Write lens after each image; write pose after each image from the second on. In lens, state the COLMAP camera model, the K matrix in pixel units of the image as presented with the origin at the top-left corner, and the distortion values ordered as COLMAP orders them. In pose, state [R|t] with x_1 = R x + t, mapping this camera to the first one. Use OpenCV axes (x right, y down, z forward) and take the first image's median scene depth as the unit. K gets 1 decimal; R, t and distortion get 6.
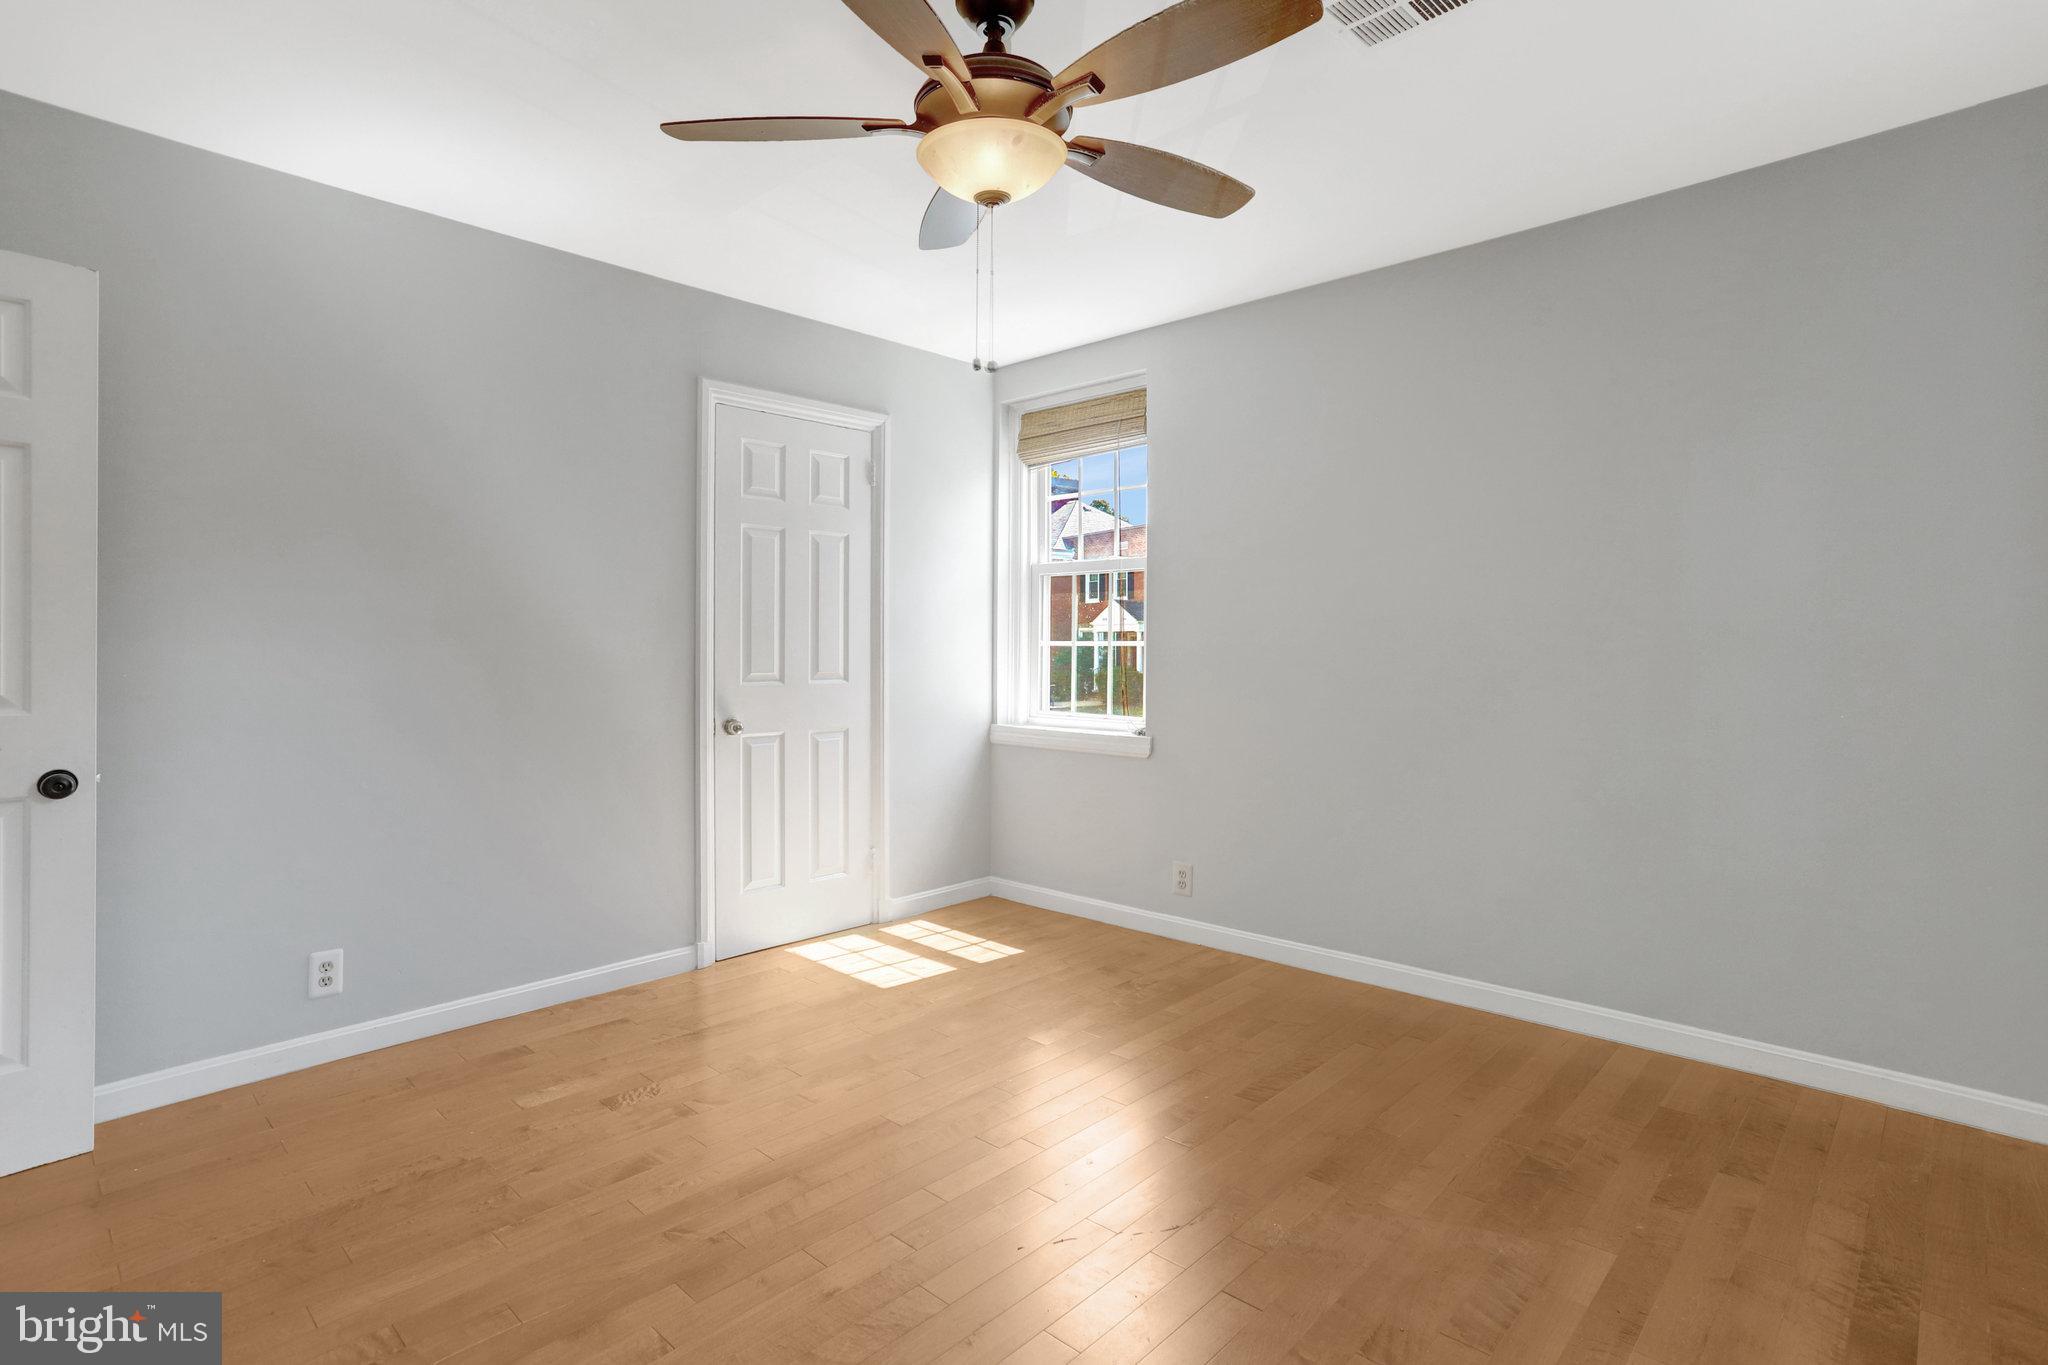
lens RADIAL K [[988.9, 0, 1028.3], [0, 988.9, 679.5], [0, 0, 1]] dist [-0.039605, 0.029404]
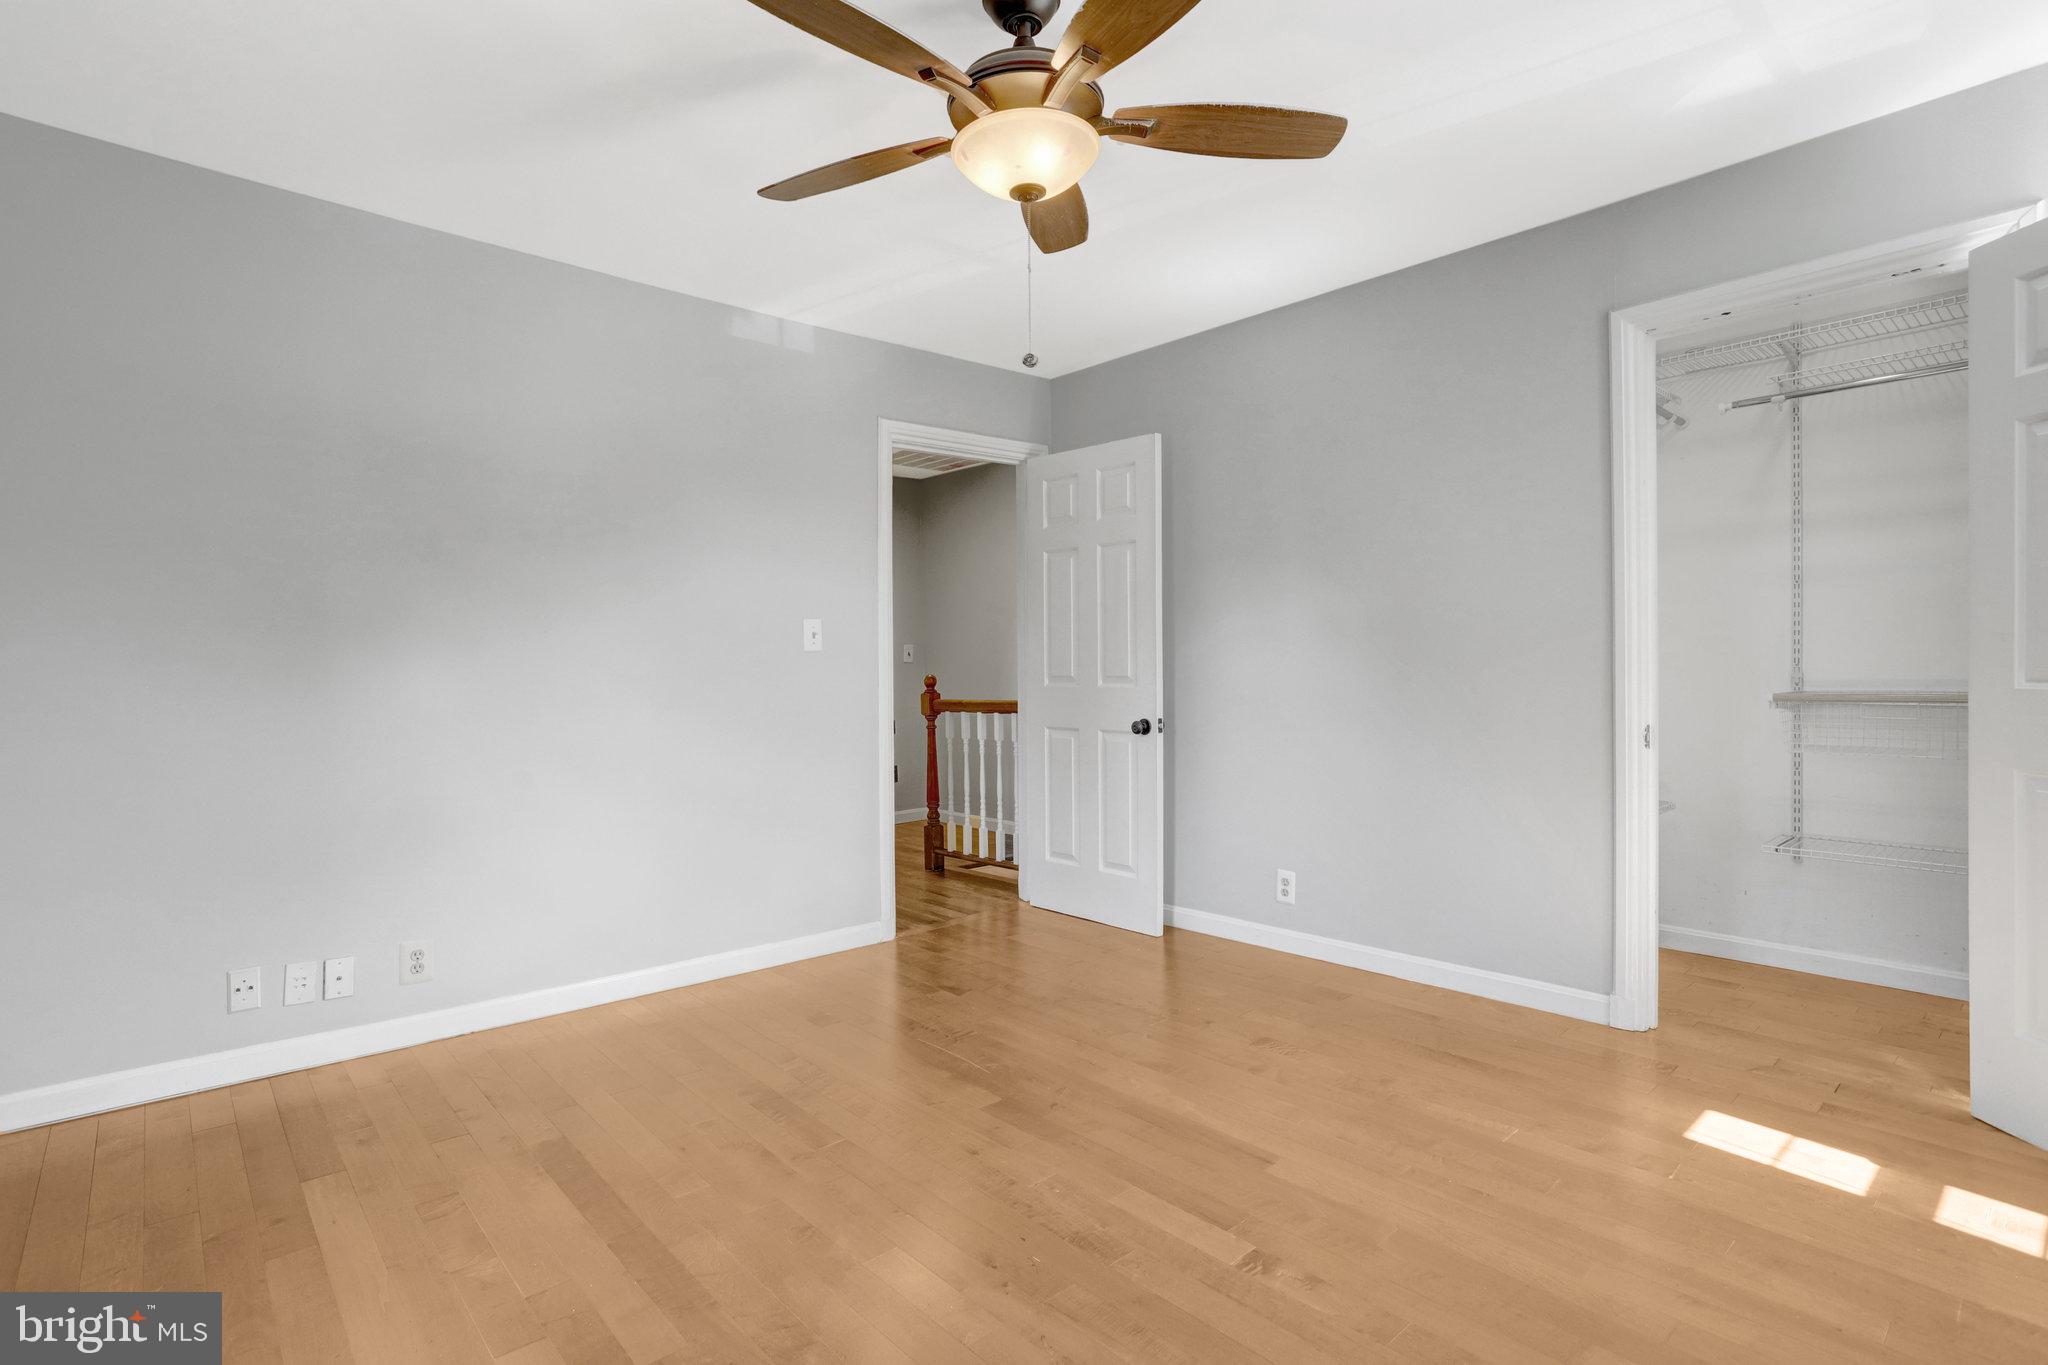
lens RADIAL K [[988.9, 0, 1028.3], [0, 988.9, 679.5], [0, 0, 1]] dist [-0.039605, 0.029404]
pose [[-0.088654, -0.002910, -0.996058, 0.668481], [-0.019389, 0.999811, -0.001195, 0.023900], [0.995874, 0.019207, -0.088694, 0.766615]]
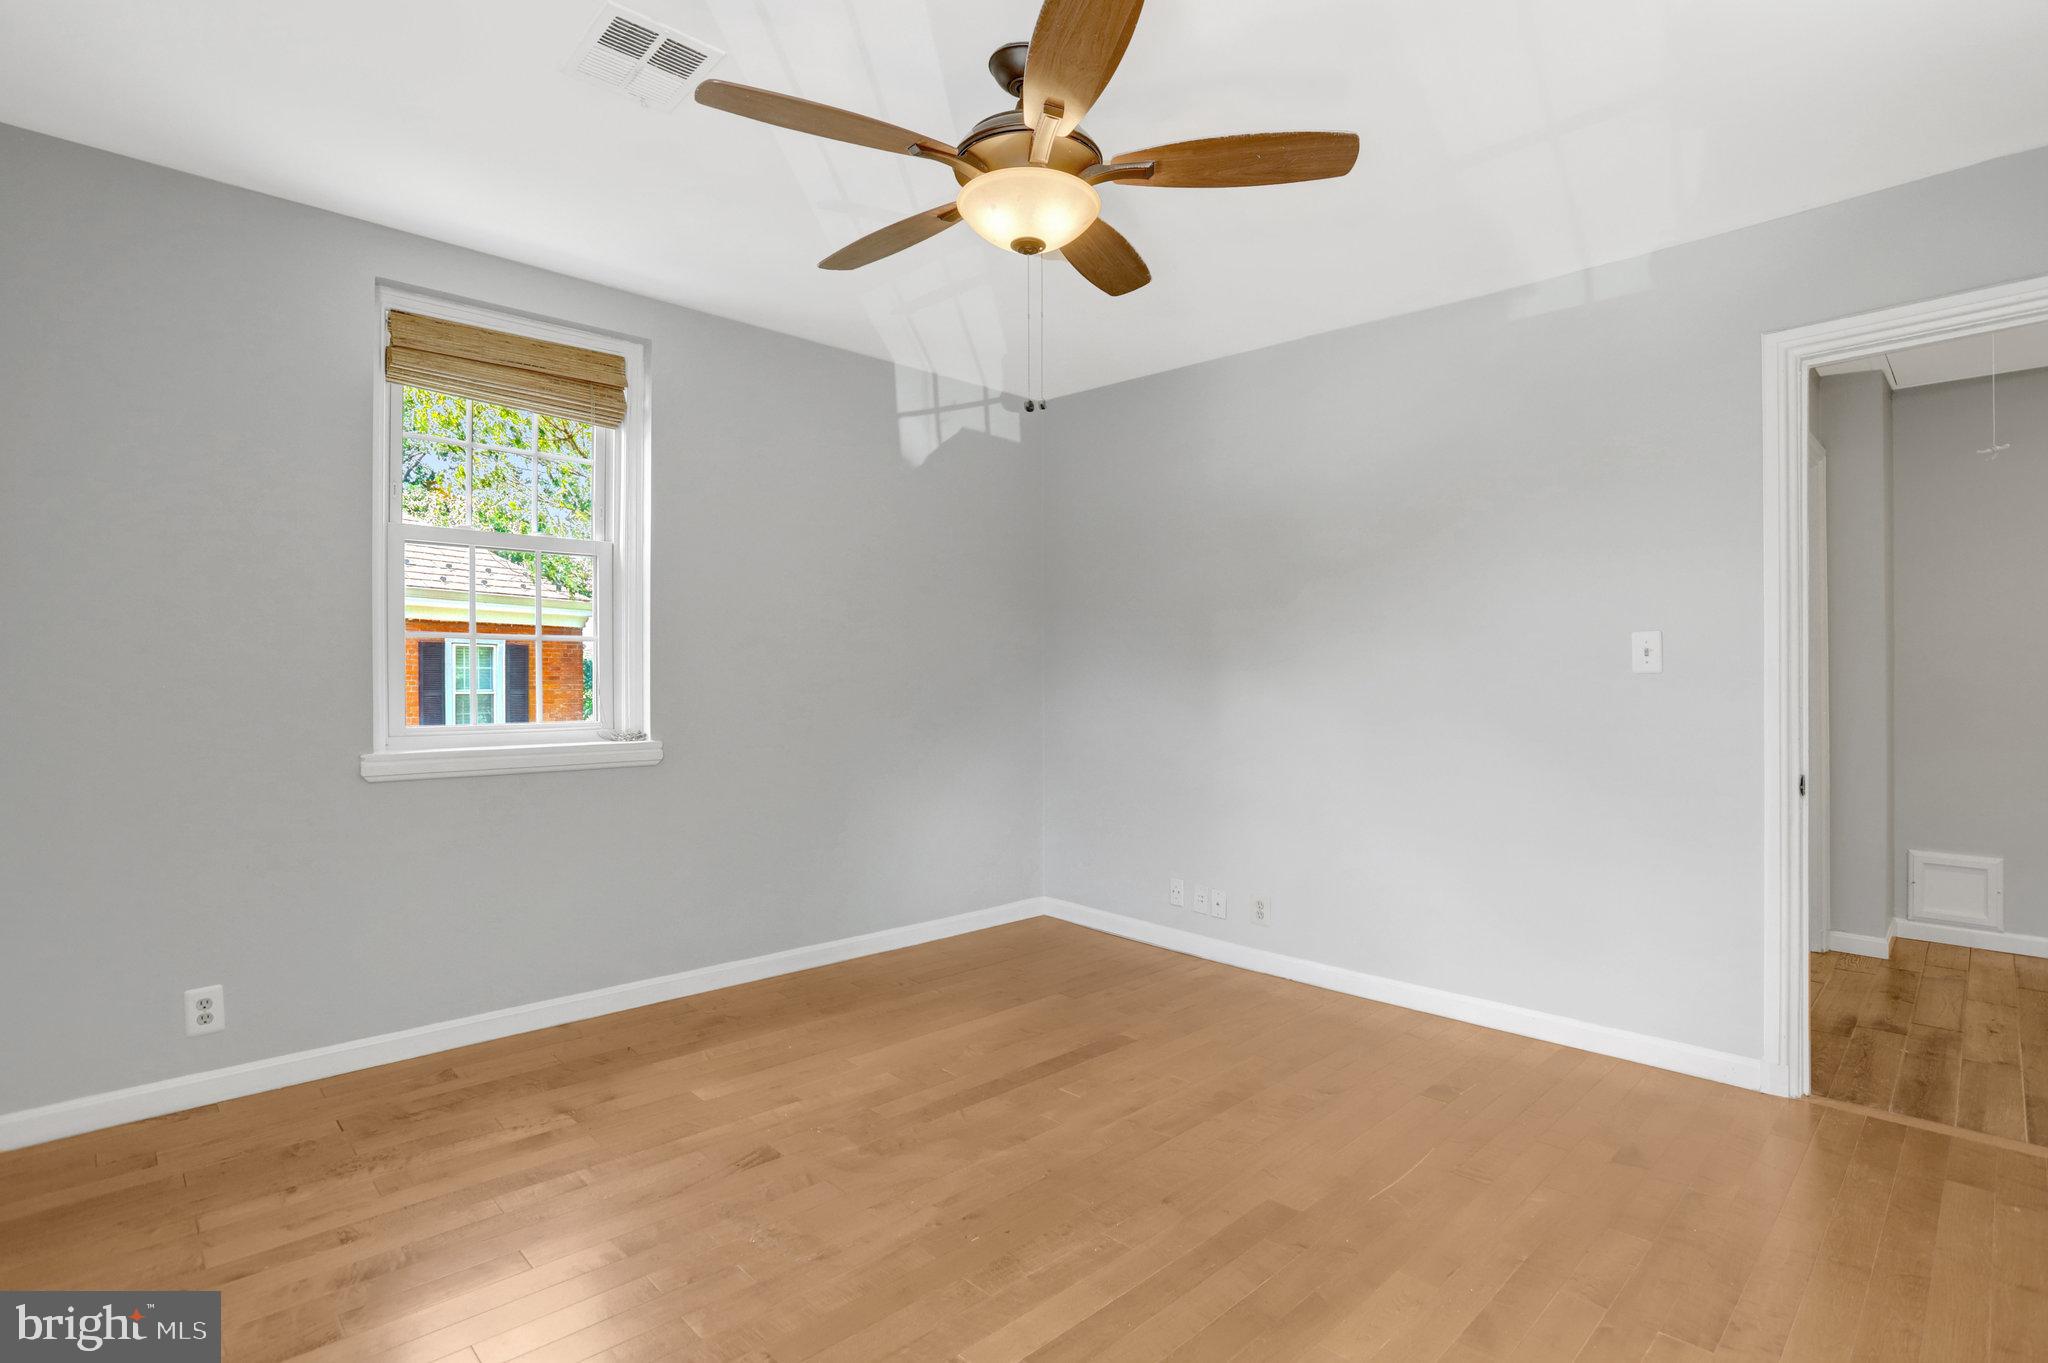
lens RADIAL K [[988.9, 0, 1028.3], [0, 988.9, 678.5], [0, 0, 1]] dist [-0.039605, 0.029404]
pose [[-0.999098, -0.015232, 0.039634, -0.051032], [-0.014107, 0.999494, 0.028520, -0.025700], [-0.040048, 0.027935, -0.998807, 1.435387]]
